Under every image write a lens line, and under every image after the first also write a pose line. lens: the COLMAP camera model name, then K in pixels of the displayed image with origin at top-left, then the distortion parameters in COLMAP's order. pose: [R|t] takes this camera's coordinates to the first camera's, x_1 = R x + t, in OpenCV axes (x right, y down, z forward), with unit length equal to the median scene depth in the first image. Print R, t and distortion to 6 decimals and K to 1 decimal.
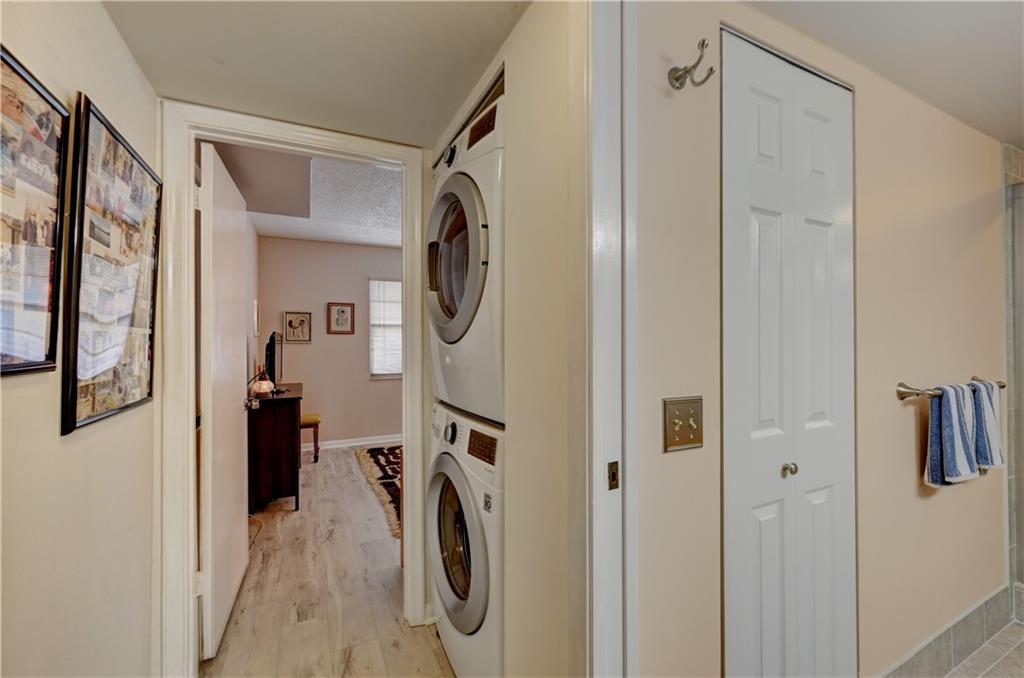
lens RADIAL K [[414.8, 0, 515.4], [0, 414.8, 339.7], [0, 0, 1]] dist [-0.001134, 0.000234]
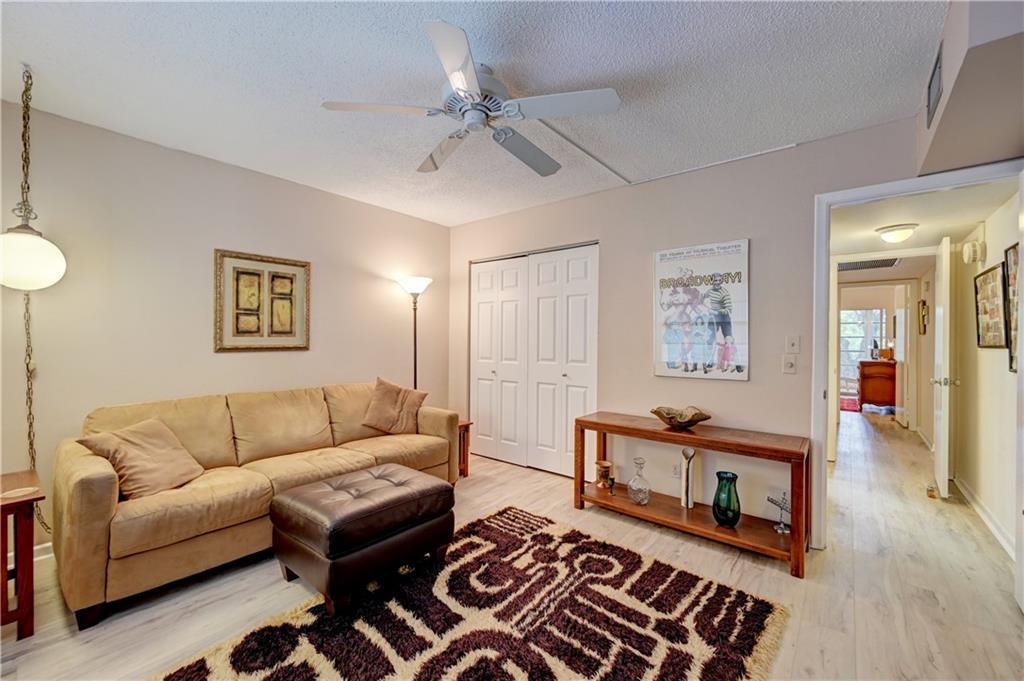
lens RADIAL K [[414.8, 0, 515.4], [0, 414.8, 341.2], [0, 0, 1]] dist [-0.001134, 0.000234]
pose [[-0.417235, -0.002306, 0.908796, -0.435314], [-0.008712, 0.999961, -0.001462, 0.010666], [-0.908757, -0.008528, -0.417238, 1.014960]]
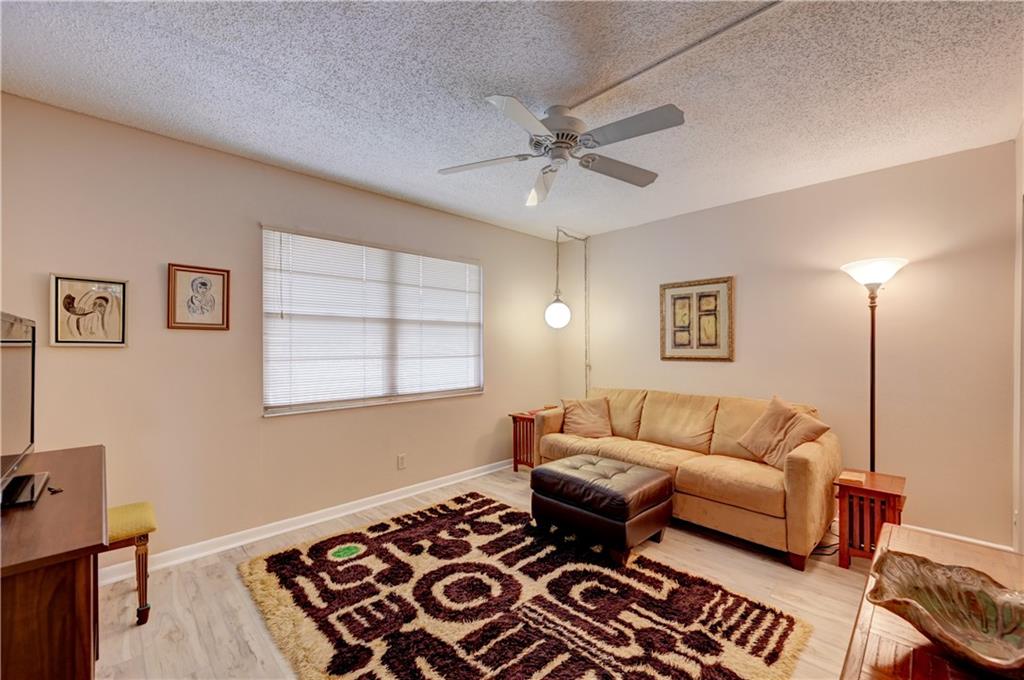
lens RADIAL K [[410.9, 0, 508.0], [0, 410.9, 349.6], [0, 0, 1]] dist [-0.001810, -0.000330]
pose [[0.953260, 0.004800, 0.302112, -0.230719], [-0.007671, 0.999936, 0.008317, 0.003888], [-0.302053, -0.010245, 0.953236, 0.446359]]
